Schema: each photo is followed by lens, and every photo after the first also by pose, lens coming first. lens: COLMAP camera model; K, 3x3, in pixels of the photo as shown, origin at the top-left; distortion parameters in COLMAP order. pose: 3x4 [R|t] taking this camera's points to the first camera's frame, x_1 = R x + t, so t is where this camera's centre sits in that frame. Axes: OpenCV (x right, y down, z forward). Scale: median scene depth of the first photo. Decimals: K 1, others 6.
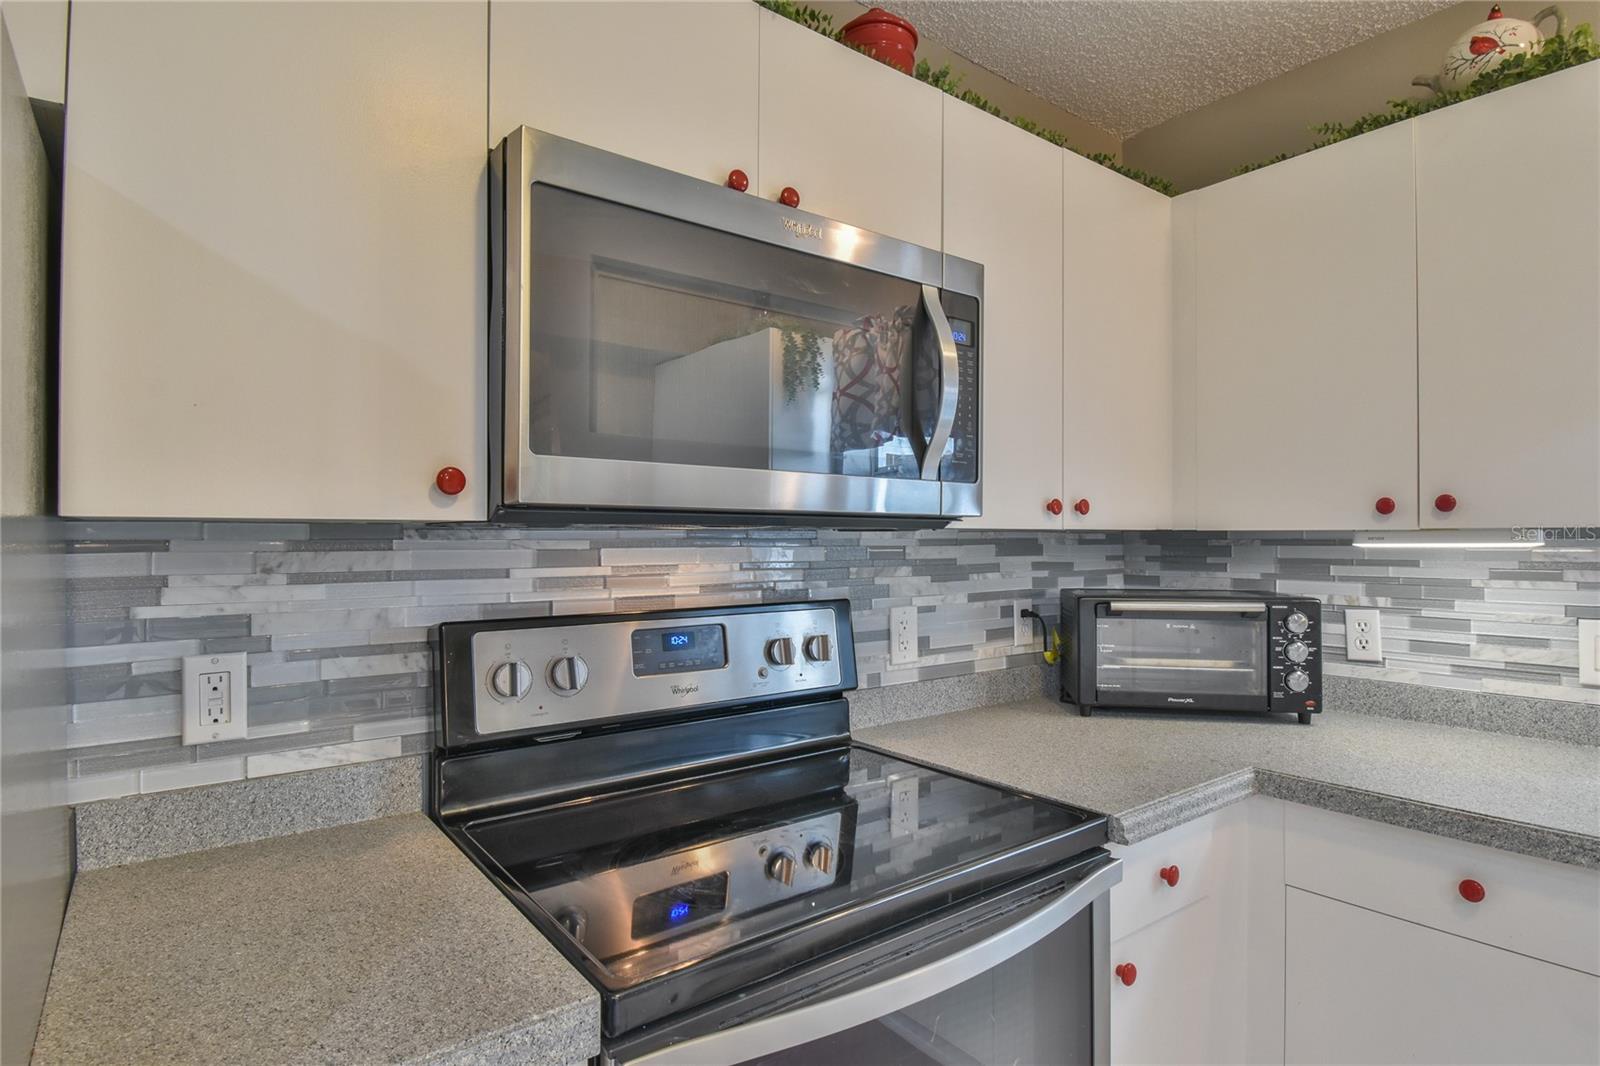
lens RADIAL K [[824.3, 0, 805.8], [0, 824.3, 534.6], [0, 0, 1]] dist [0.002000, -0.000161]
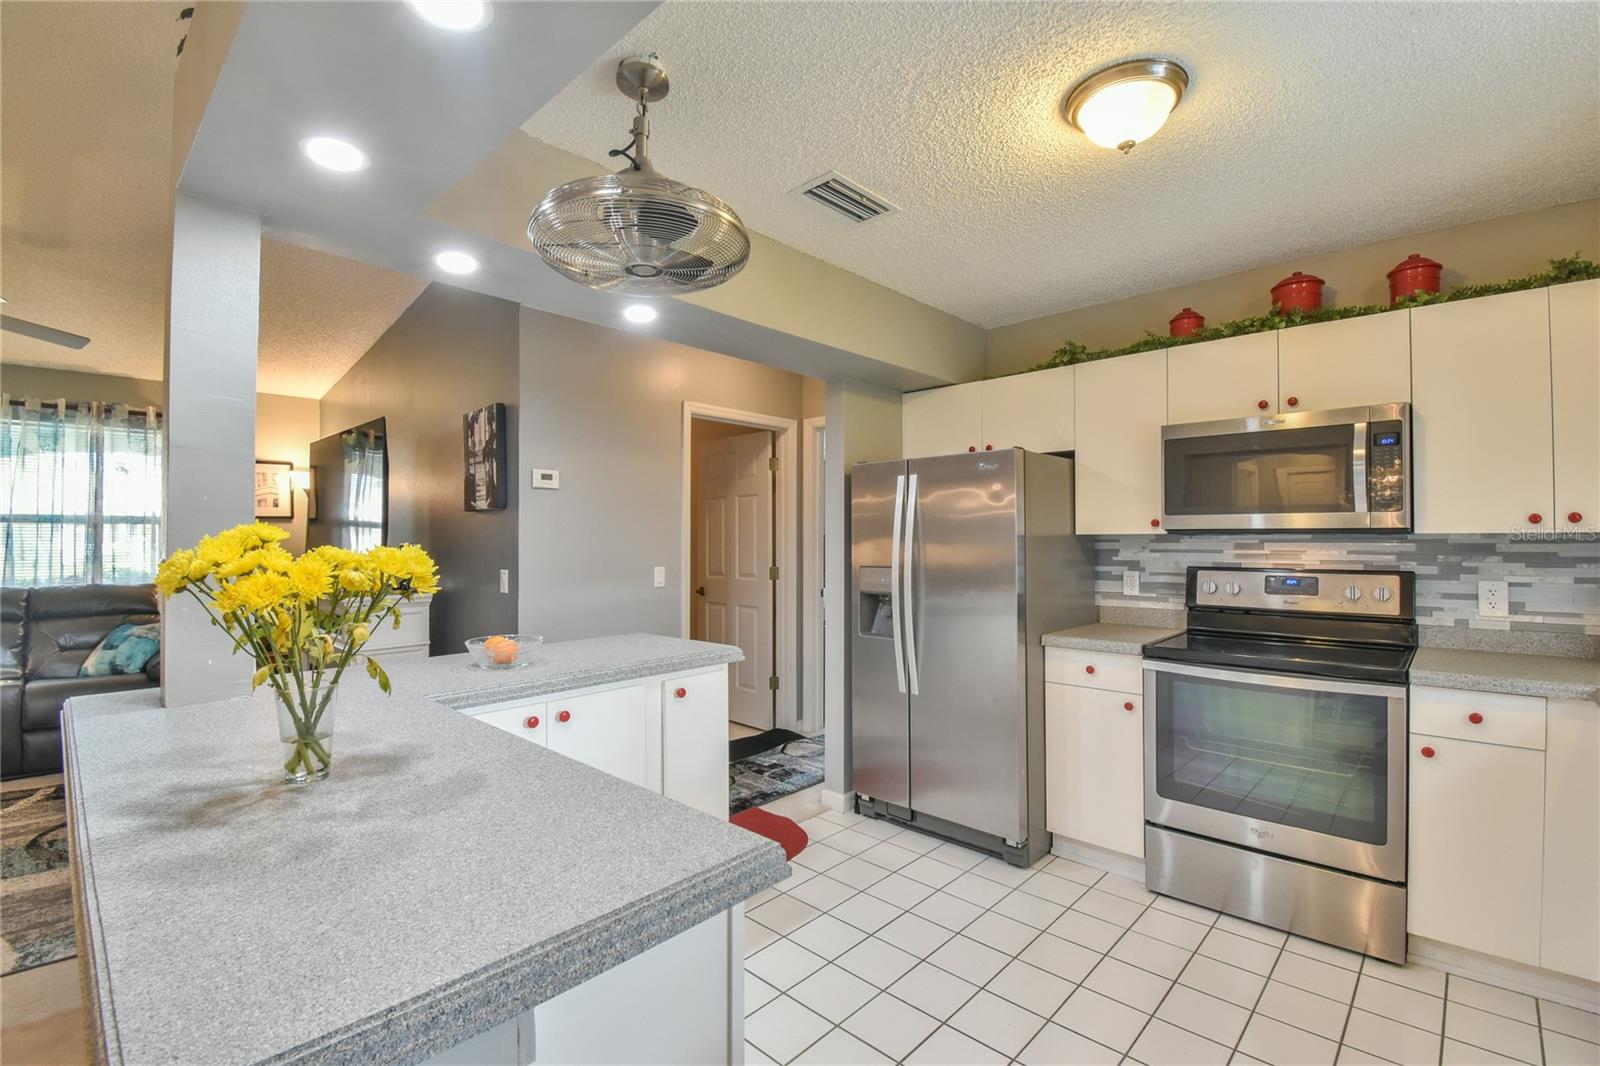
lens RADIAL K [[706.3, 0, 801.4], [0, 706.3, 533.3], [0, 0, 1]] dist [0.004657, -0.015796]
pose [[0.159341, -0.006714, -0.987201, 1.613371], [0.006101, 0.999964, -0.005816, -0.007720], [0.987205, -0.005097, 0.159377, -0.697548]]
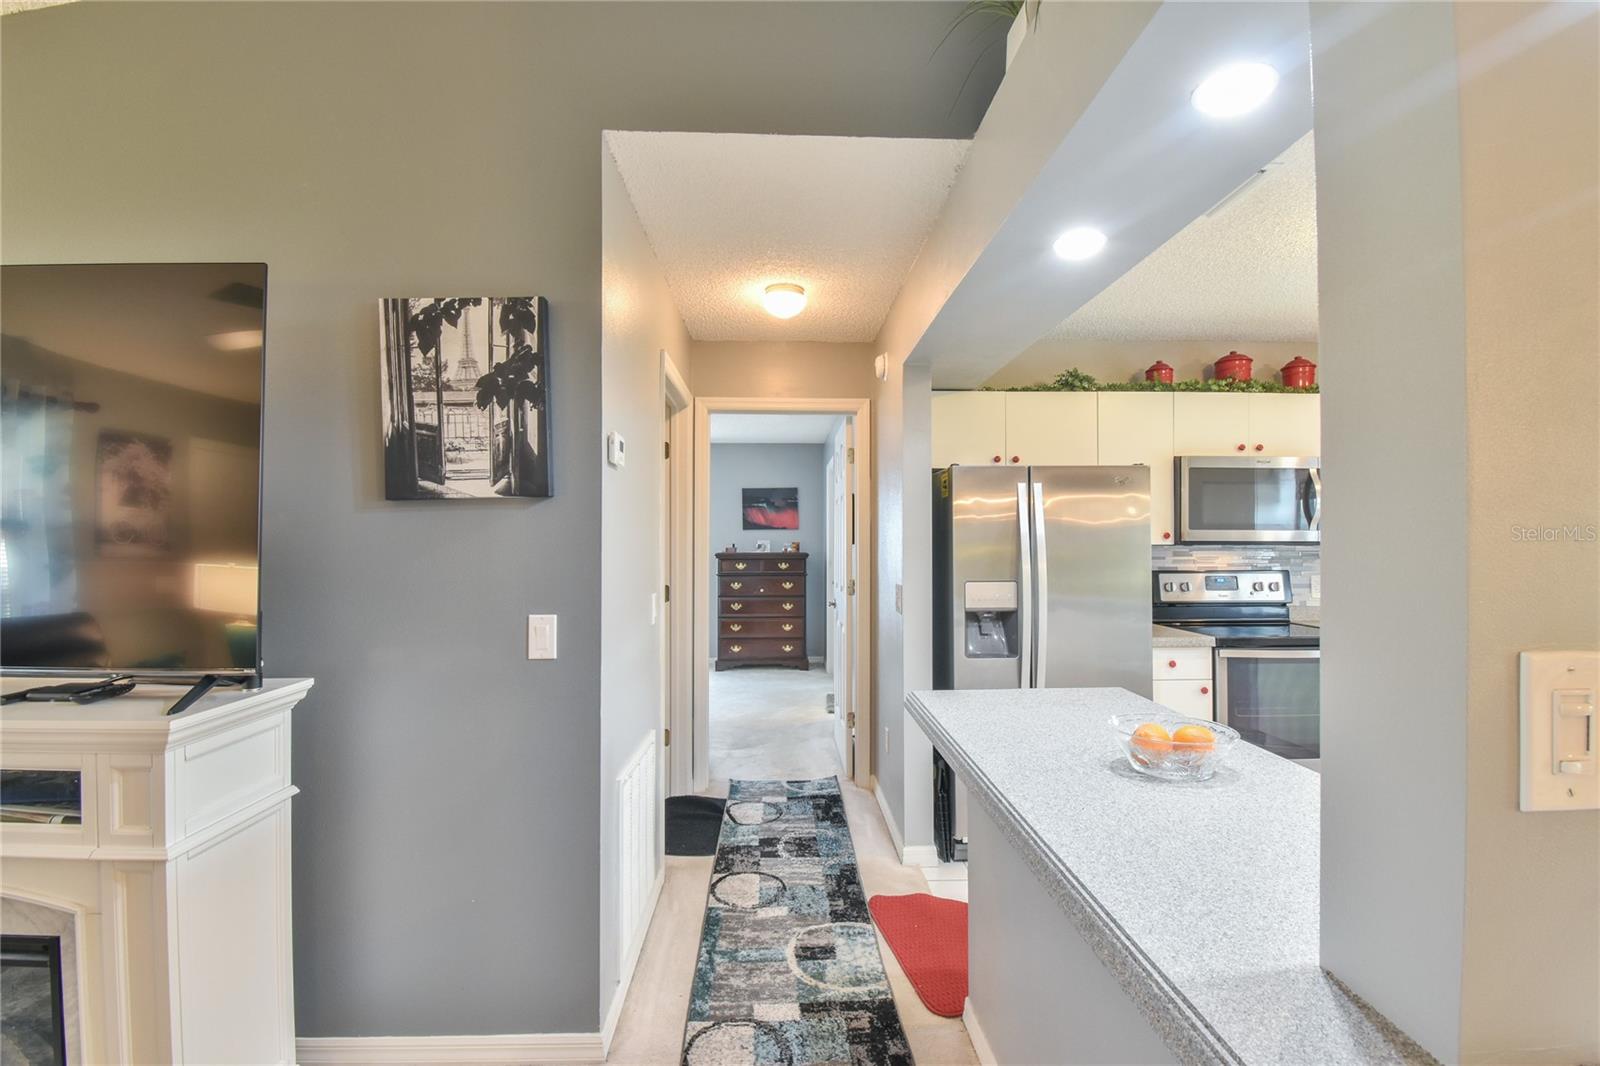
lens RADIAL K [[706.3, 0, 796.6], [0, 706.3, 531.9], [0, 0, 1]] dist [0.004657, -0.015796]
pose [[0.811603, -0.008425, -0.584149, 0.110441], [0.004295, 0.999955, -0.008455, -0.041878], [0.584194, 0.004353, 0.811603, -2.149446]]
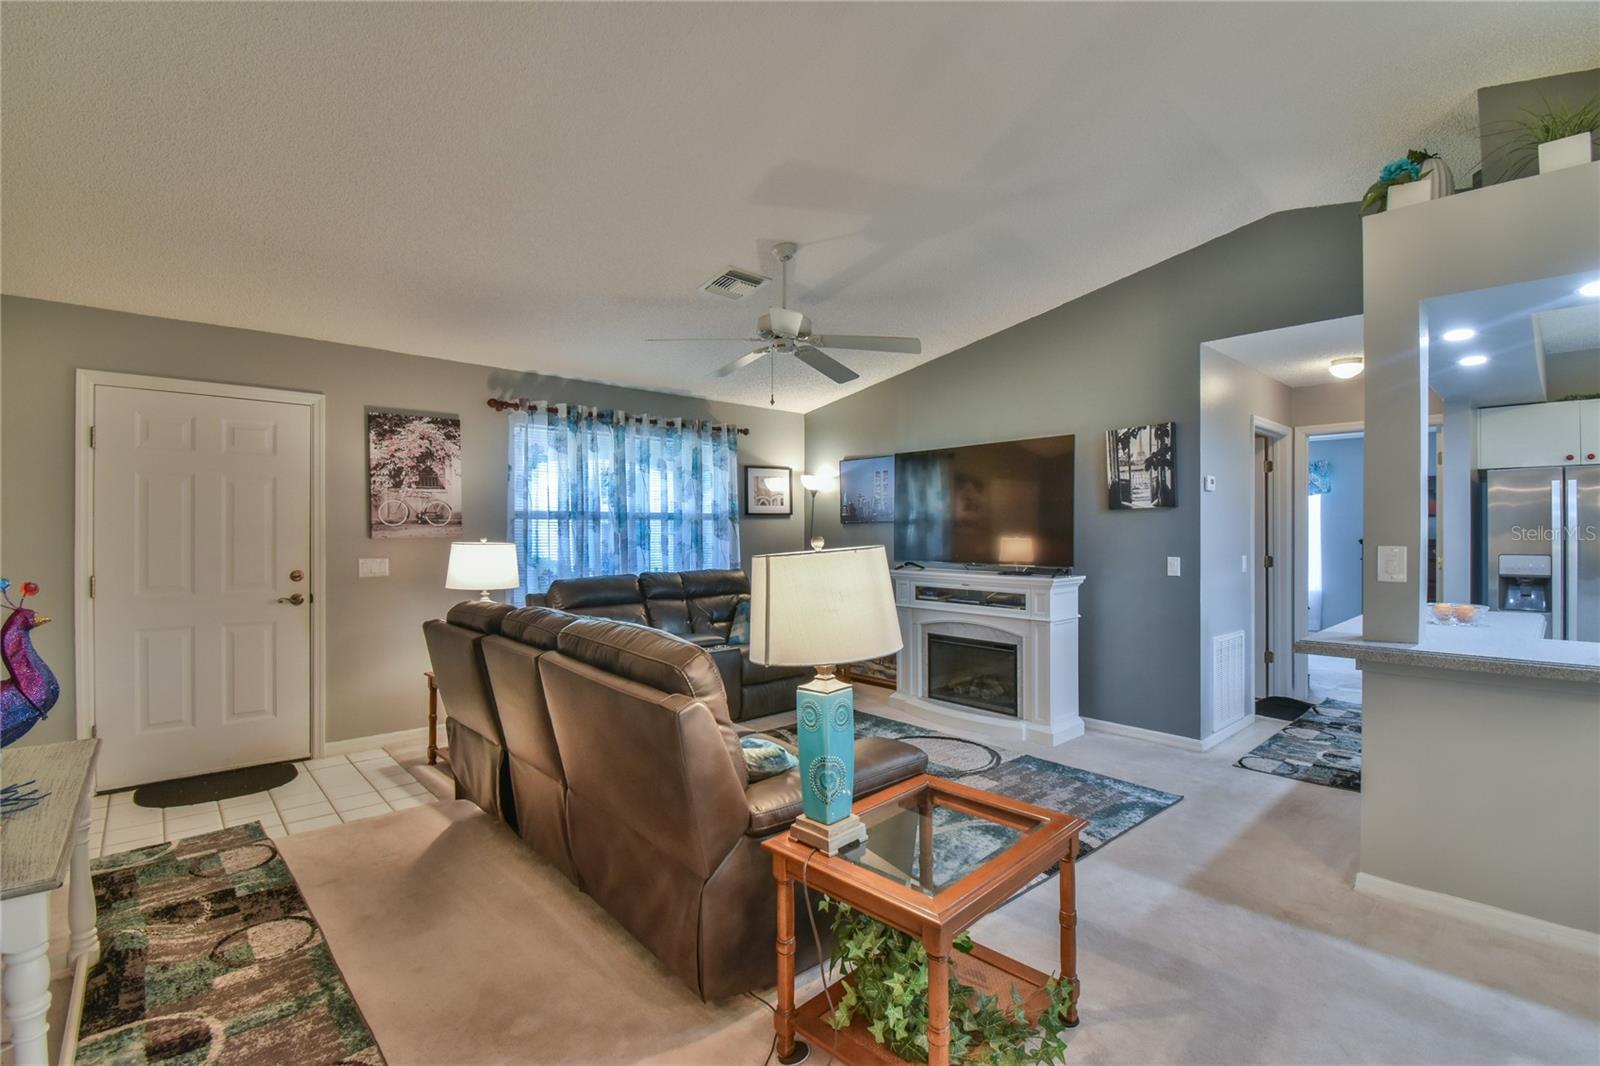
lens RADIAL K [[706.3, 0, 810.0], [0, 706.3, 531.1], [0, 0, 1]] dist [0.004657, -0.015796]
pose [[0.077384, -0.000756, -0.997001, 1.936973], [0.006971, 0.999976, -0.000217, -0.023885], [0.996977, -0.006934, 0.077388, -3.194729]]
